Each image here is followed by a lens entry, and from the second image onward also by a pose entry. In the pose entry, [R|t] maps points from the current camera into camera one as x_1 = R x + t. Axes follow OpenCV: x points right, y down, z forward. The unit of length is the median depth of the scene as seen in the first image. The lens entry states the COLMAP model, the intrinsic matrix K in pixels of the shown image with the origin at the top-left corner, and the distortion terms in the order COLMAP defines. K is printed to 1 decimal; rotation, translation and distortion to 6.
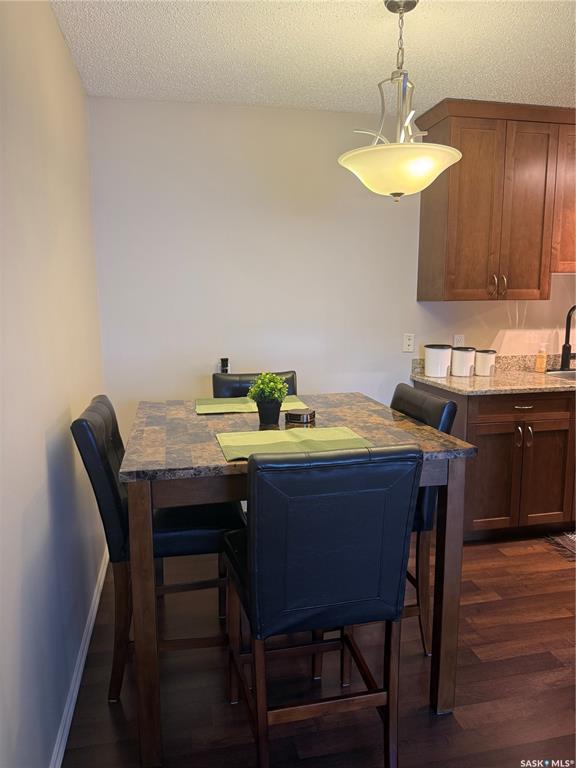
lens RADIAL K [[544.1, 0, 289.5], [0, 544.1, 381.8], [0, 0, 1]] dist [0.069252, -0.005483]
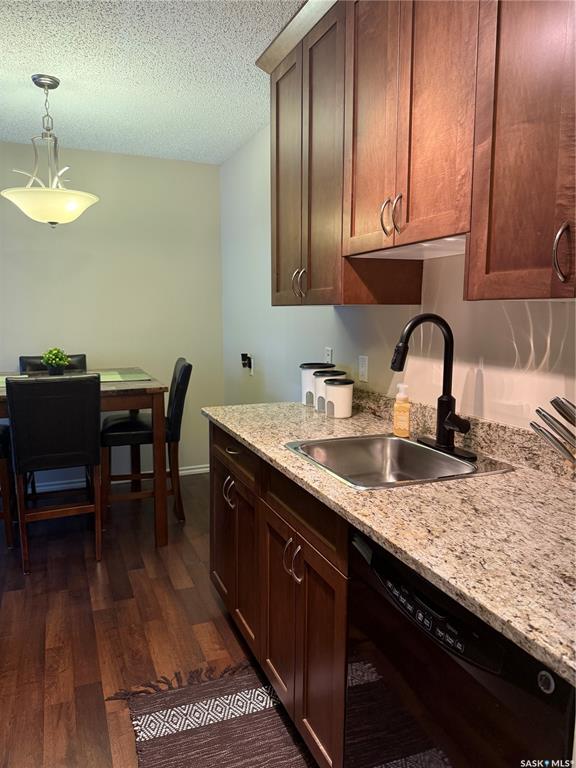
lens RADIAL K [[544.1, 0, 287.0], [0, 544.1, 382.5], [0, 0, 1]] dist [0.069252, -0.005483]
pose [[0.165525, 0.128280, -0.977827, 1.005575], [-0.144408, 0.983970, 0.104641, -0.116517], [0.975576, 0.123885, 0.181396, 0.827843]]
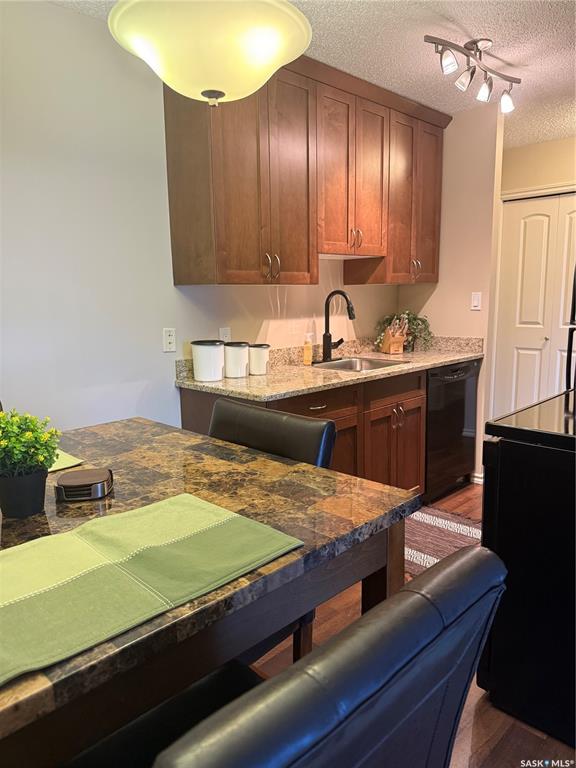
lens RADIAL K [[544.1, 0, 285.9], [0, 544.1, 386.0], [0, 0, 1]] dist [0.069252, -0.005483]
pose [[0.851108, -0.097605, 0.515837, -0.046906], [0.092693, 0.995067, 0.035343, -0.019176], [-0.516742, 0.017734, 0.855957, 0.261424]]
